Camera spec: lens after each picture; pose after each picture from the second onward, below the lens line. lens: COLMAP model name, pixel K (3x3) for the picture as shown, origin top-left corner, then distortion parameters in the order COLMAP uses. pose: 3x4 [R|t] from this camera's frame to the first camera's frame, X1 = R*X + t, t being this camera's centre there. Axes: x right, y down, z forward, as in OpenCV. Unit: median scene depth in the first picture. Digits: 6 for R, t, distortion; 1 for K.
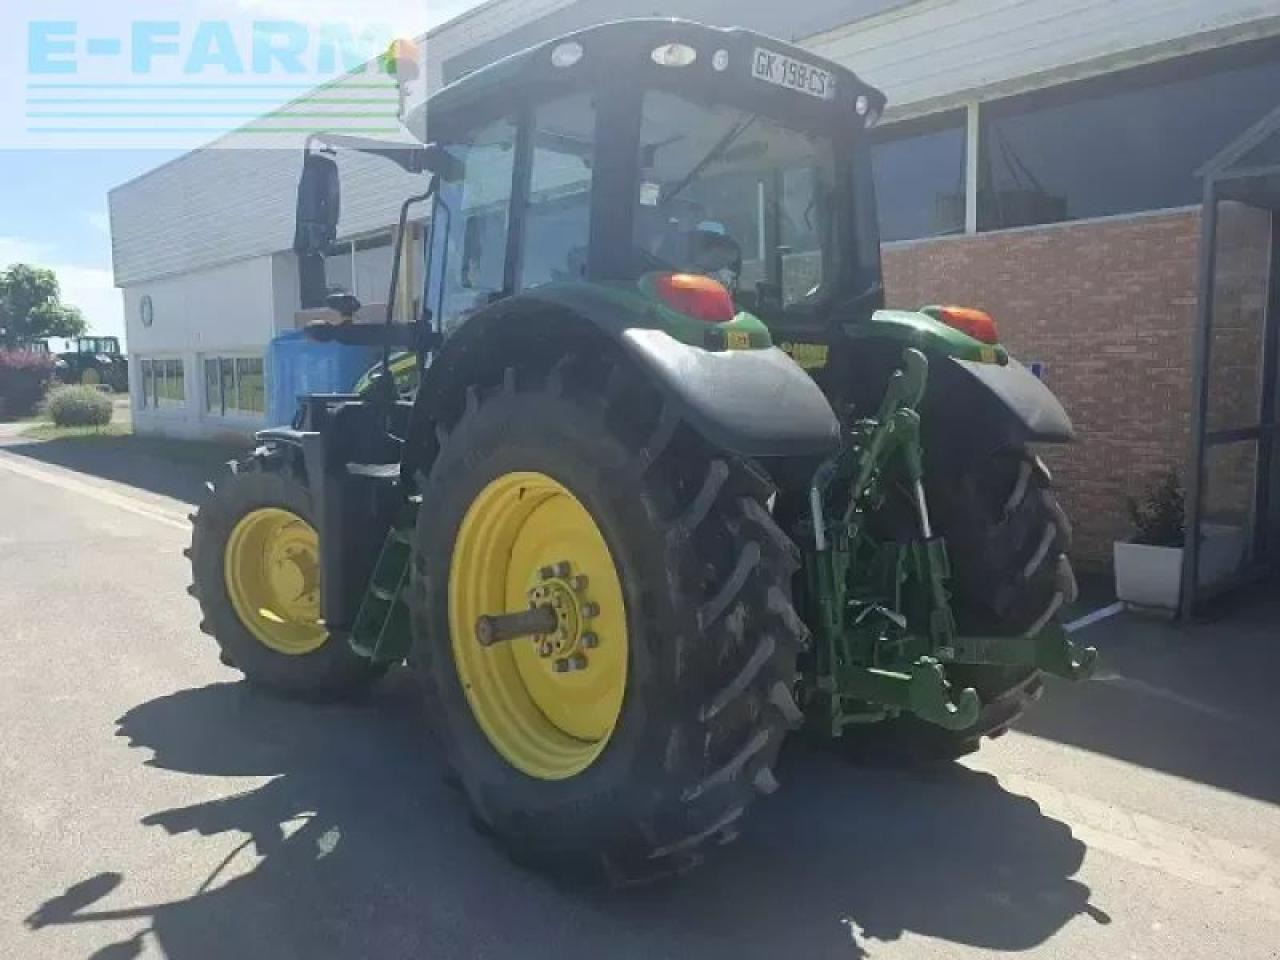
lens RADIAL K [[995.1, 0, 638.7], [0, 995.1, 482.0], [0, 0, 1]] dist [0.023508, -0.019526]
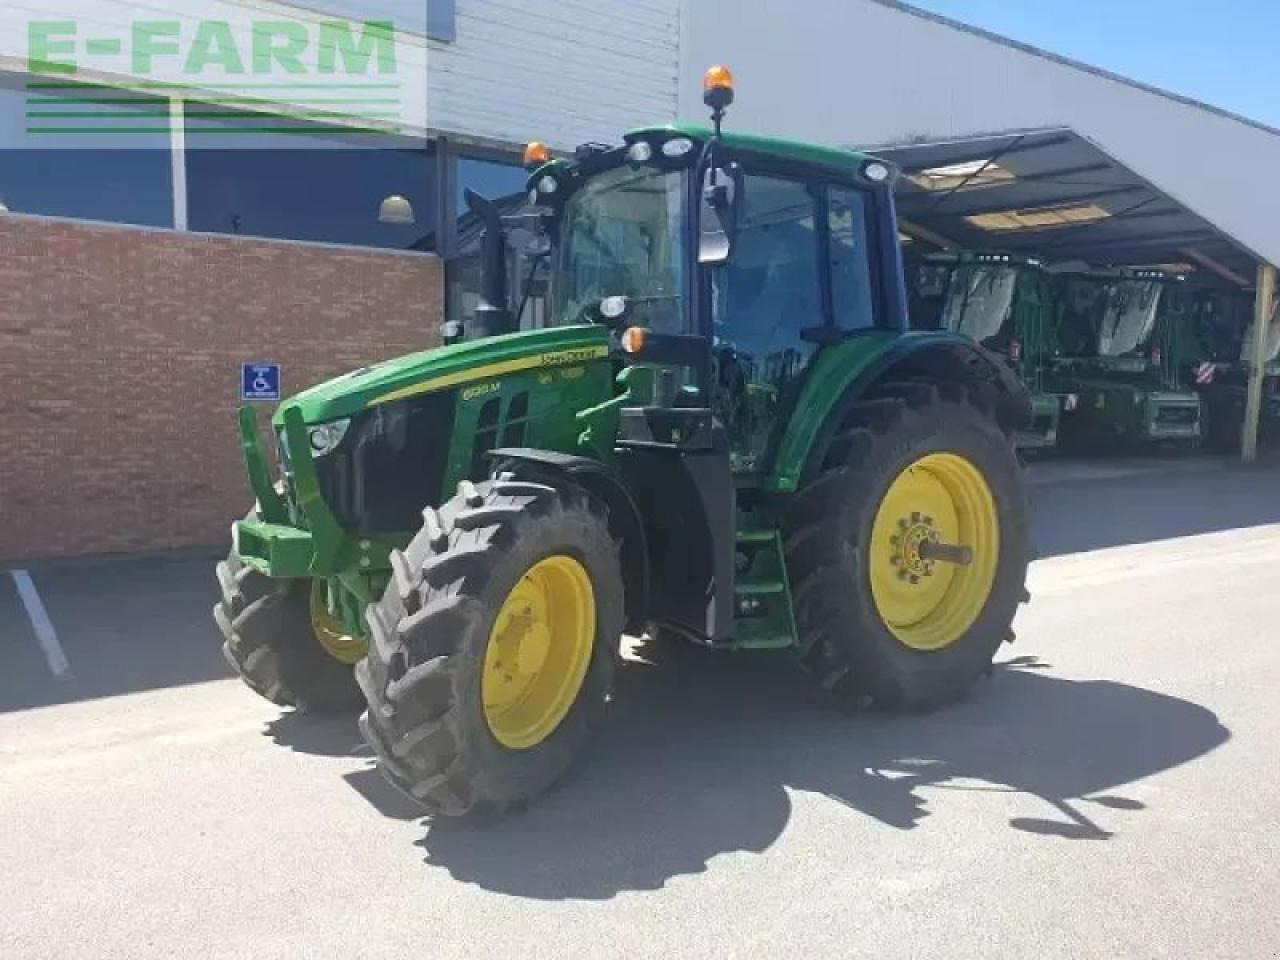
lens RADIAL K [[995.1, 0, 639.9], [0, 995.1, 484.2], [0, 0, 1]] dist [0.023508, -0.019526]
pose [[0.106023, -0.099817, 0.989341, -1.221708], [0.086346, 0.992115, 0.090844, -0.103725], [-0.990608, 0.075794, 0.113805, 0.921832]]
